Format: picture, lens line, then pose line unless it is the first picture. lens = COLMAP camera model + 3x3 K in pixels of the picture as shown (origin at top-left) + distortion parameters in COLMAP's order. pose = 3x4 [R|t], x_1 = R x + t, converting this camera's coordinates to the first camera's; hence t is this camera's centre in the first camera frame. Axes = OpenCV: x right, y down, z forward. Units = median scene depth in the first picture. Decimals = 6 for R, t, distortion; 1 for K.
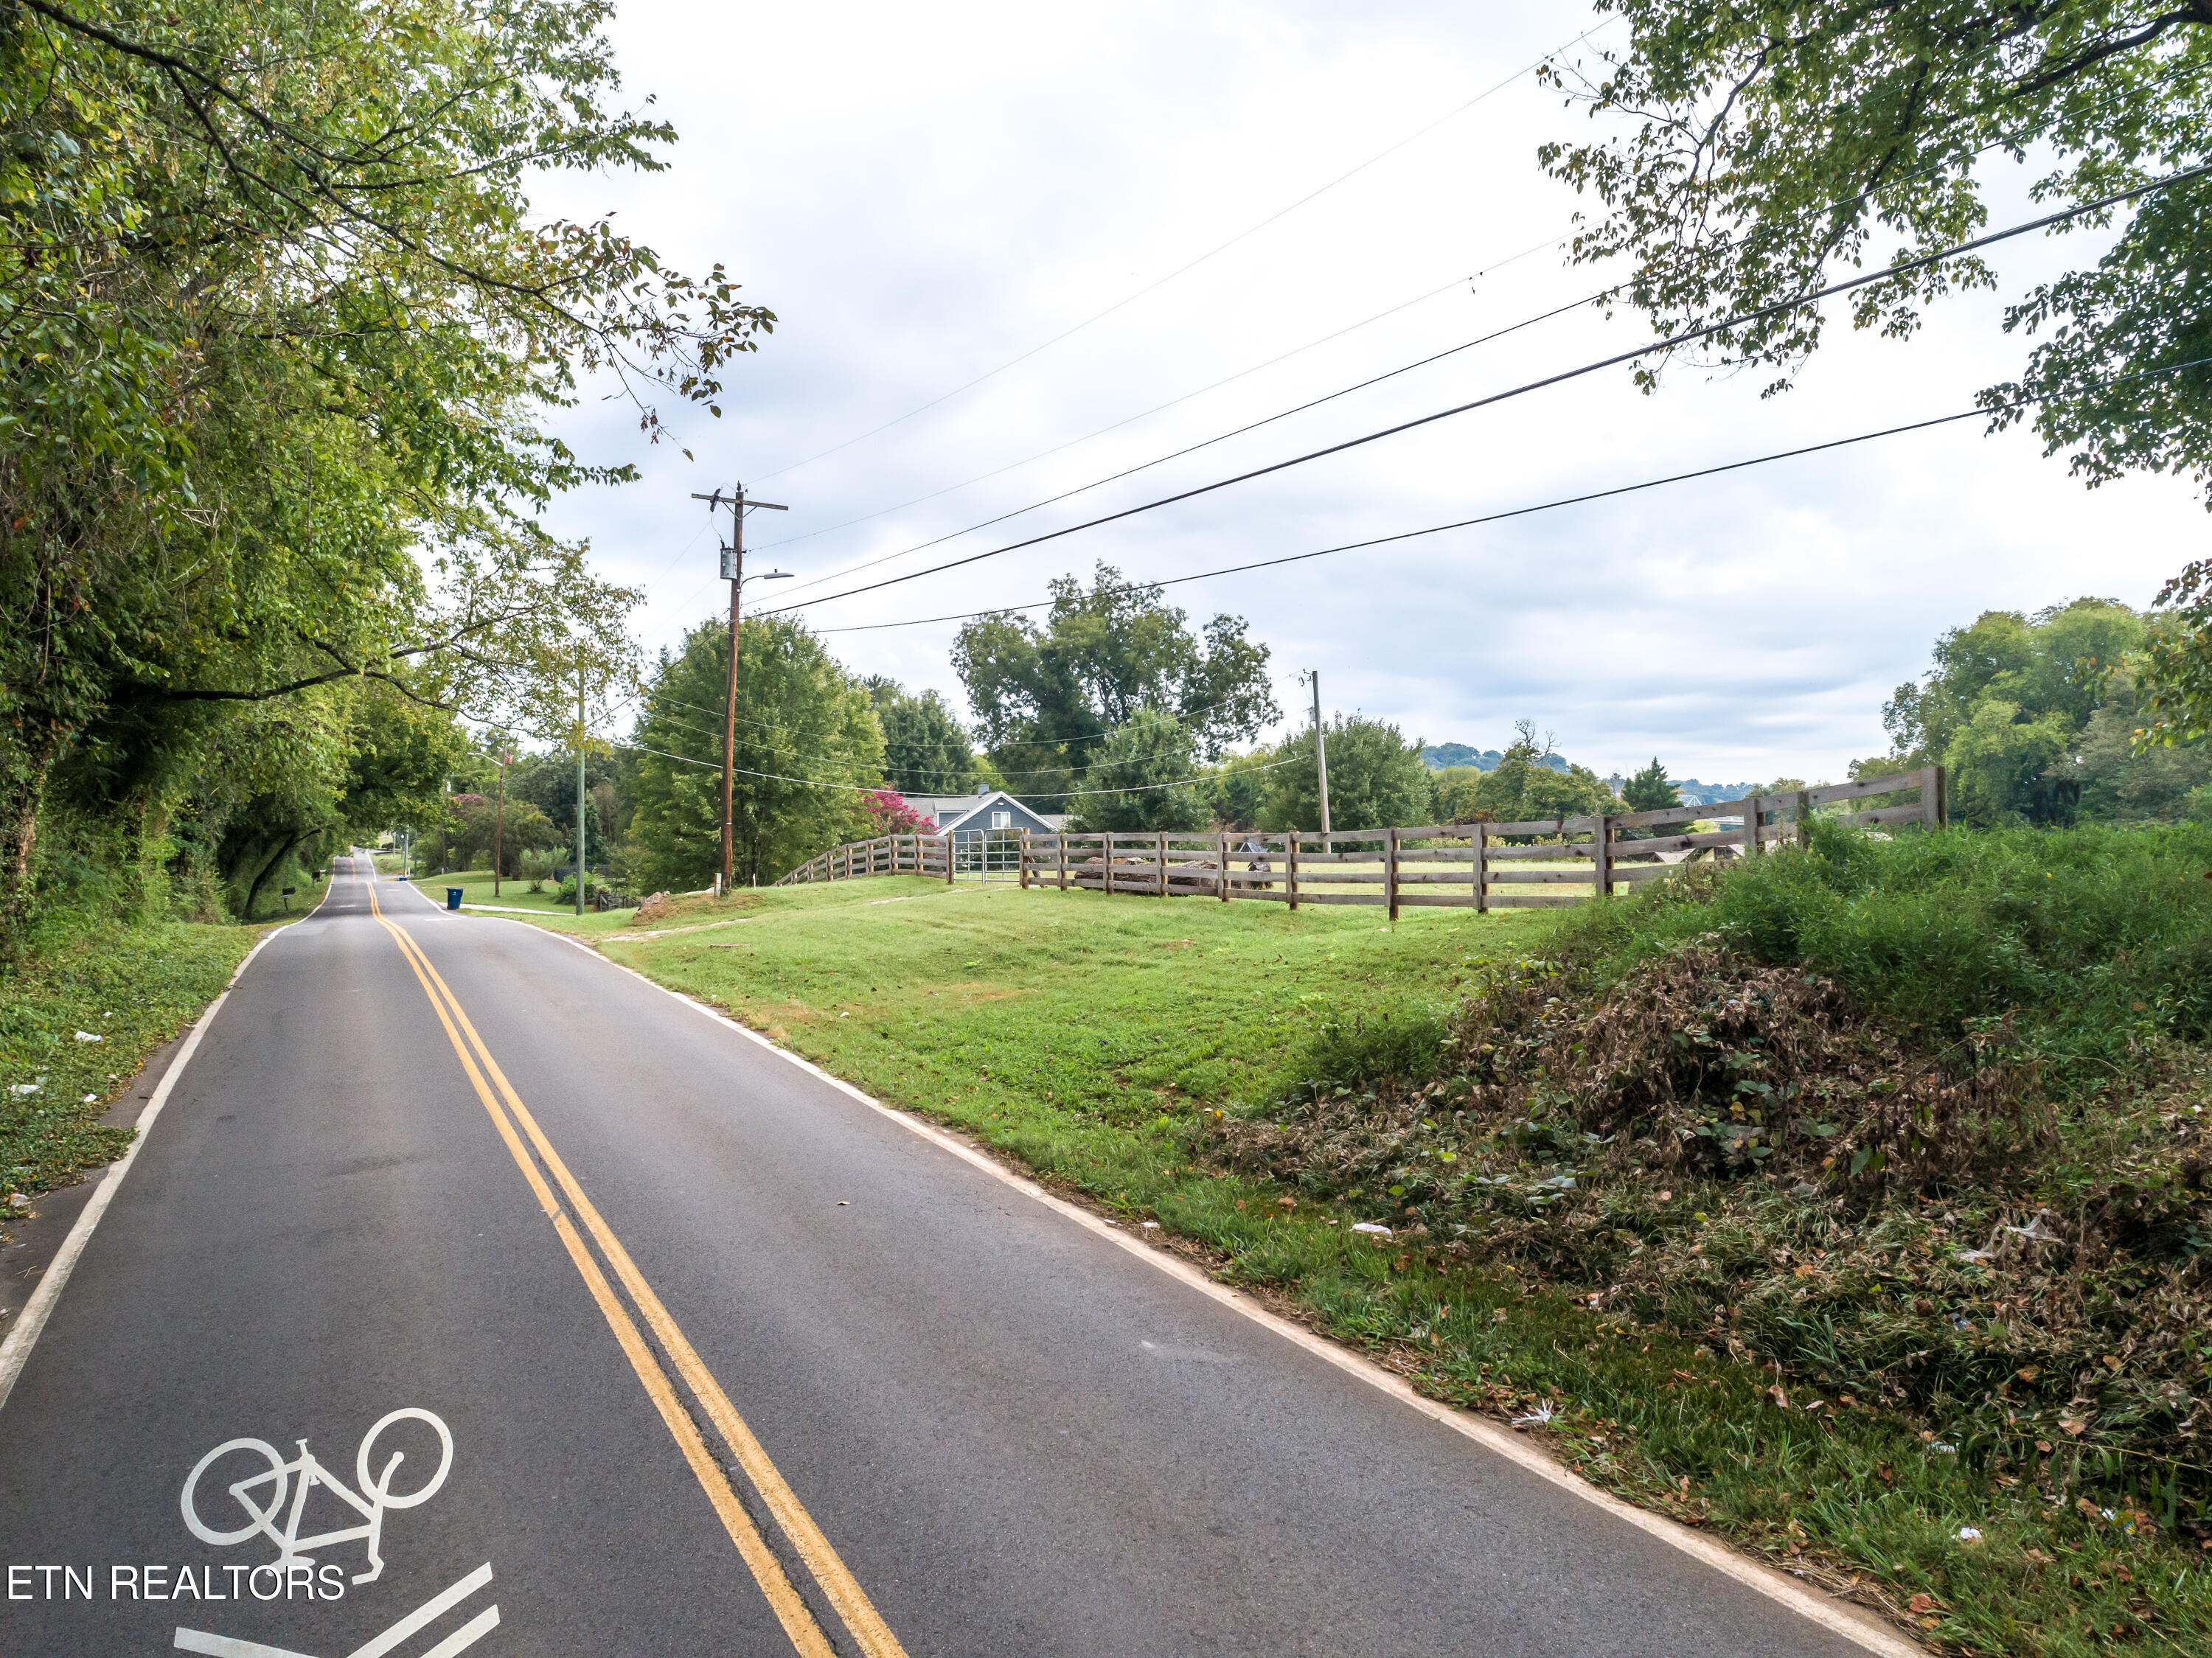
lens RADIAL K [[1663.2, 0, 1118.6], [0, 1663.2, 824.2], [0, 0, 1]] dist [-0.025716, 0.013328]
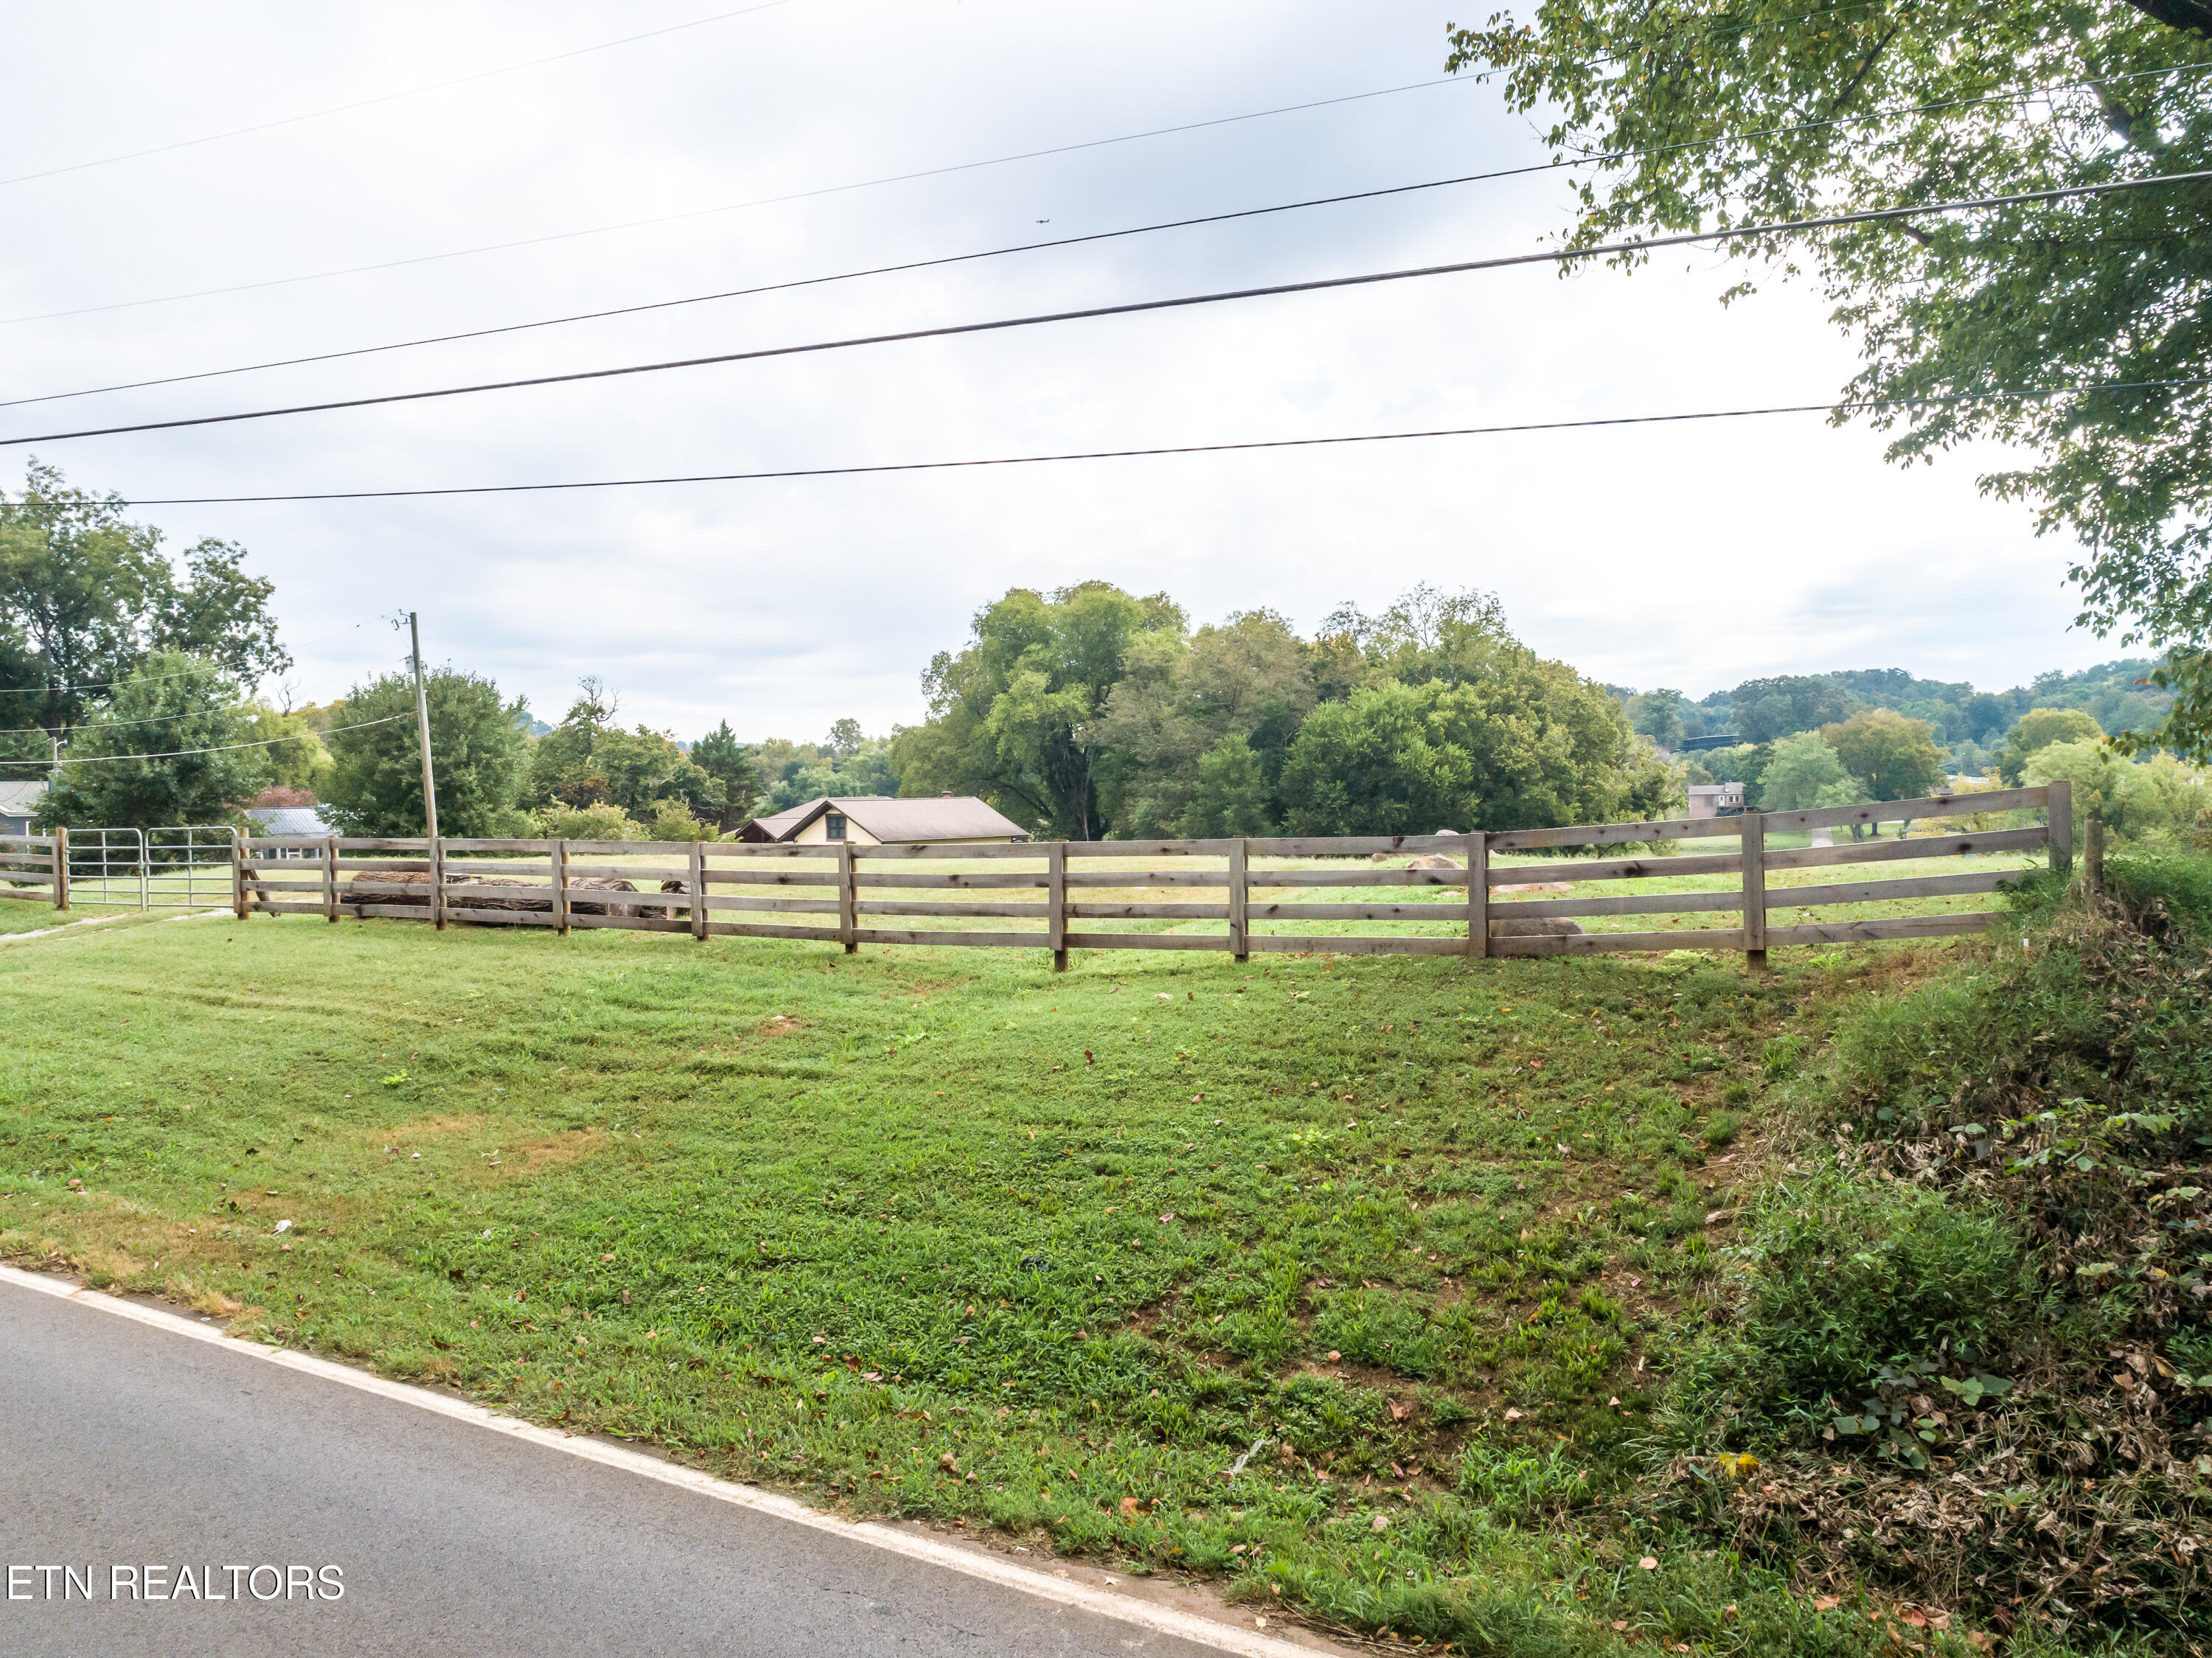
lens RADIAL K [[1663.2, 0, 1118.6], [0, 1663.2, 824.2], [0, 0, 1]] dist [-0.025716, 0.013328]
pose [[0.821389, -0.019765, 0.570027, -0.038684], [0.004899, 0.999607, 0.027600, -0.004249], [-0.570348, -0.019878, 0.821163, 0.066450]]
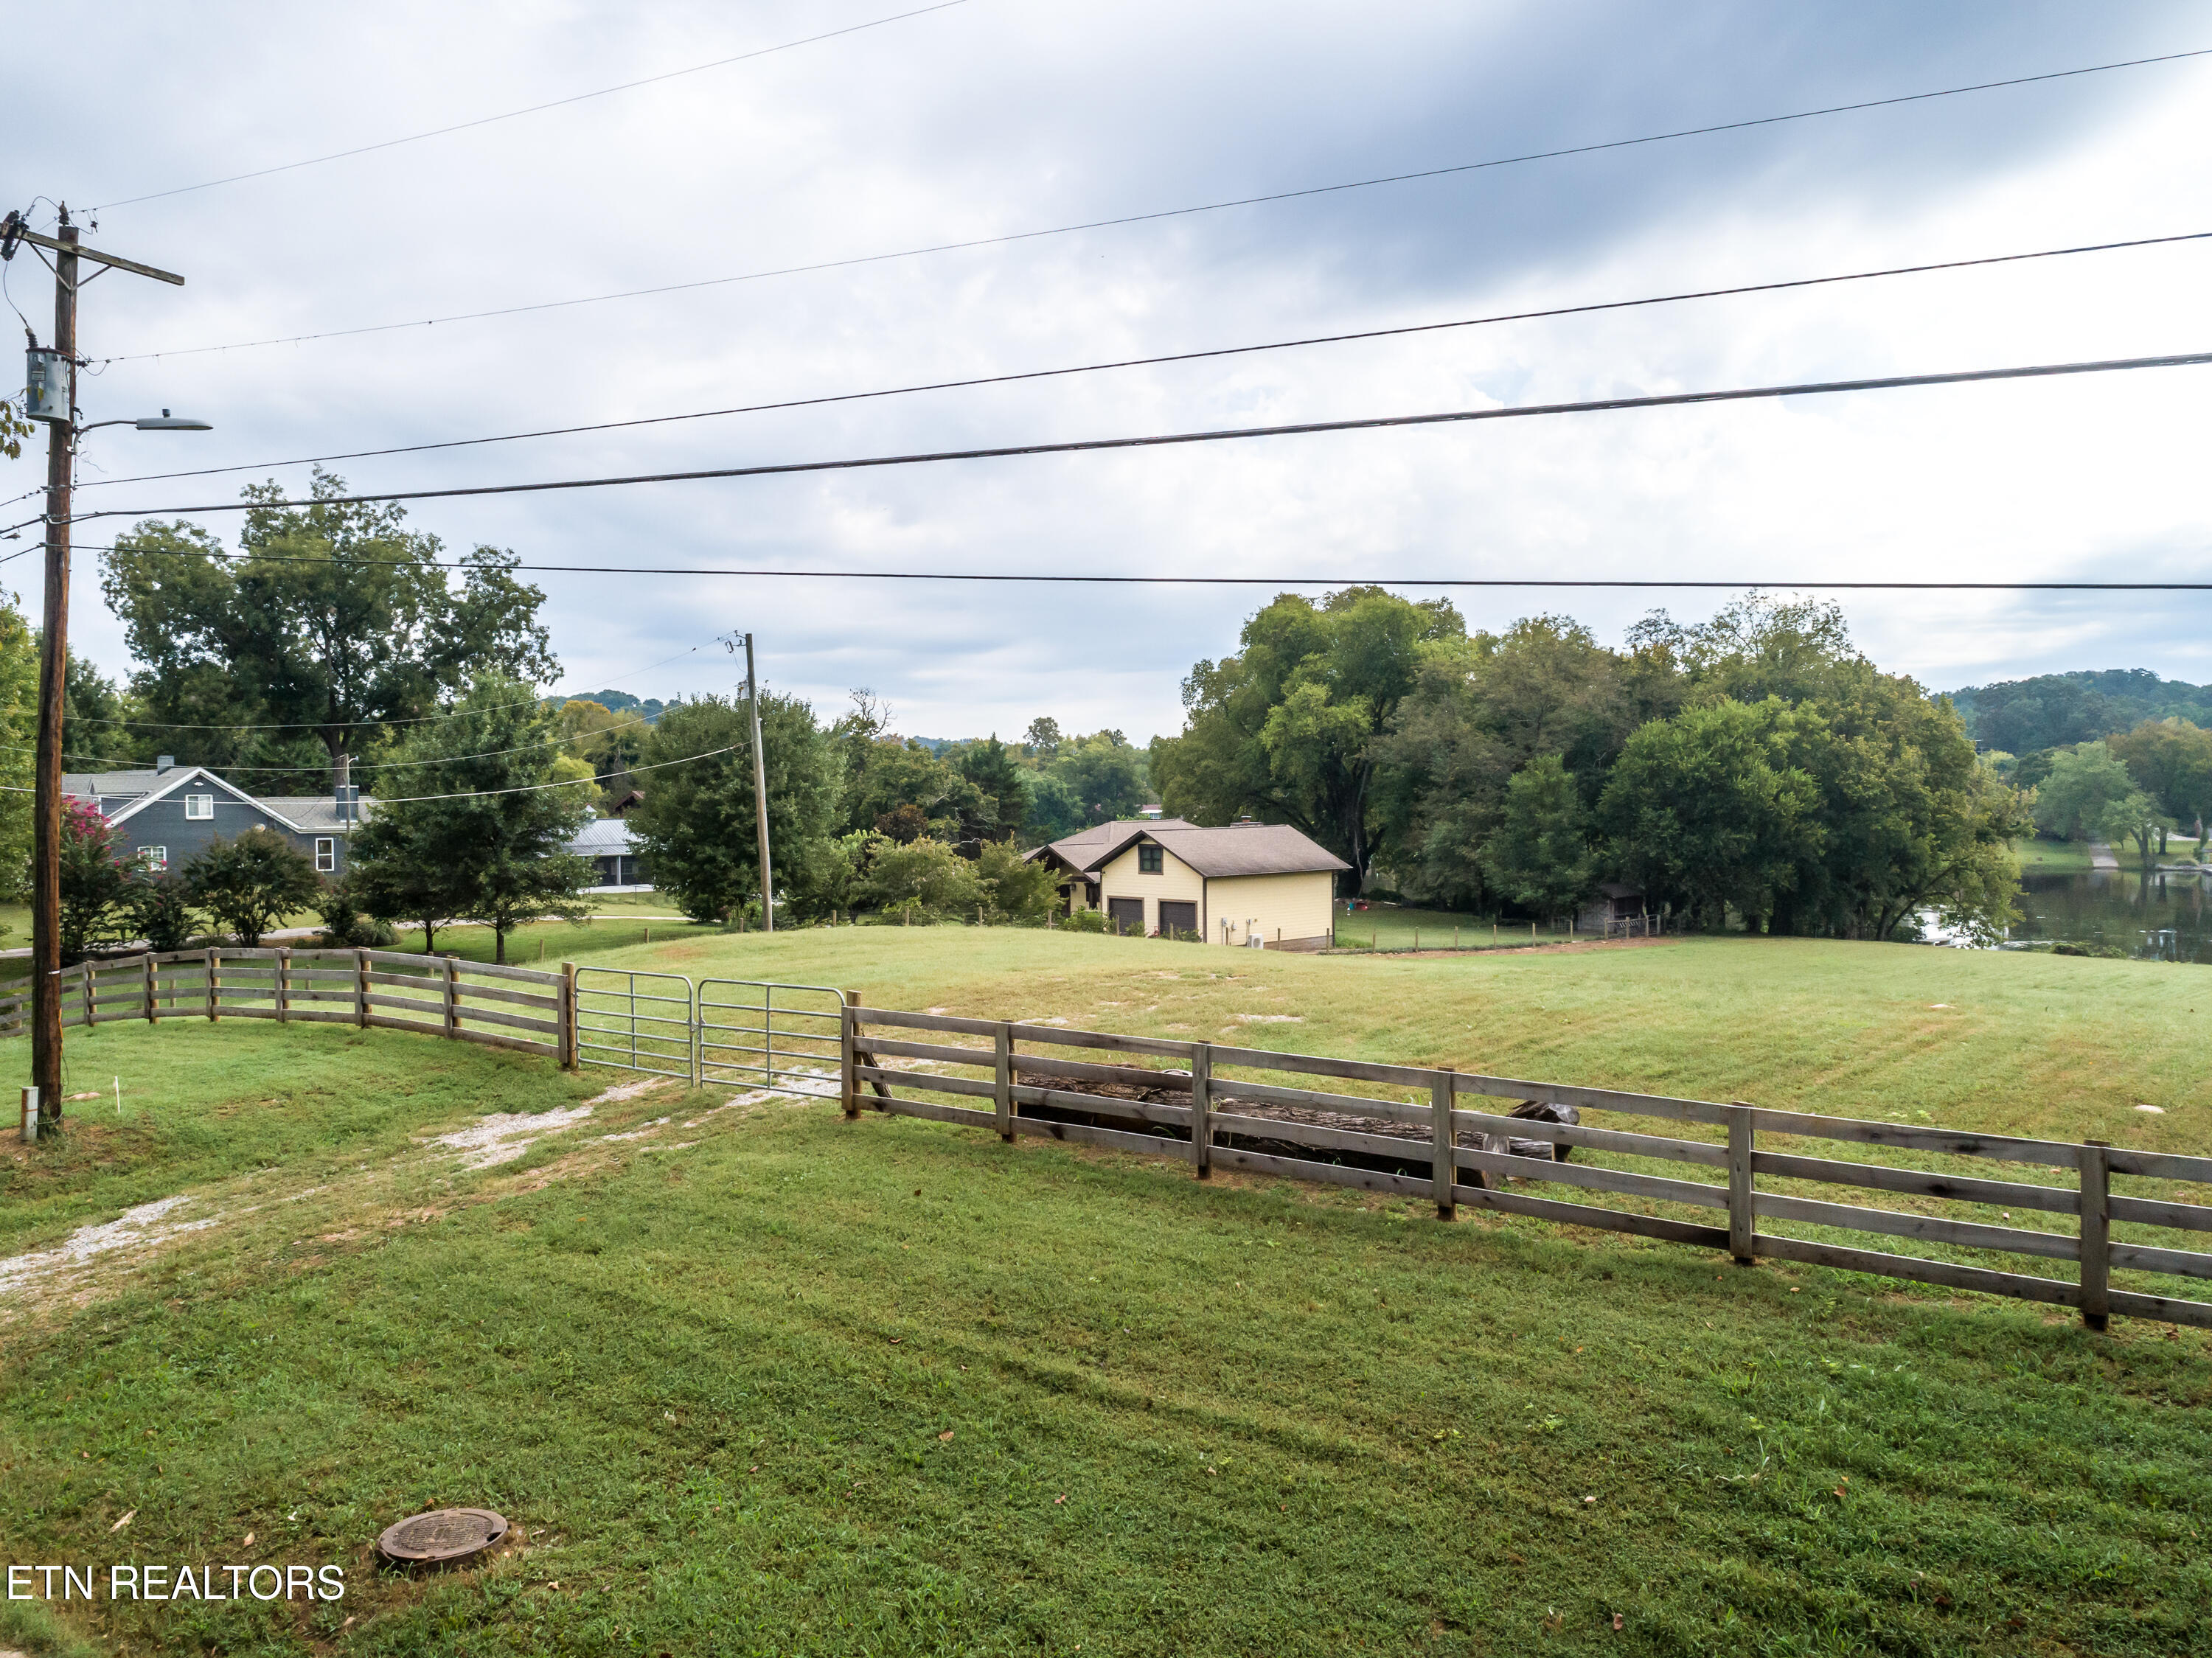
lens RADIAL K [[1663.2, 0, 1118.6], [0, 1663.2, 824.2], [0, 0, 1]] dist [-0.025716, 0.013328]
pose [[0.876521, -0.010741, 0.481245, -0.058810], [-0.004375, 0.999532, 0.030277, -0.016541], [-0.481345, -0.028644, 0.876063, 0.142629]]
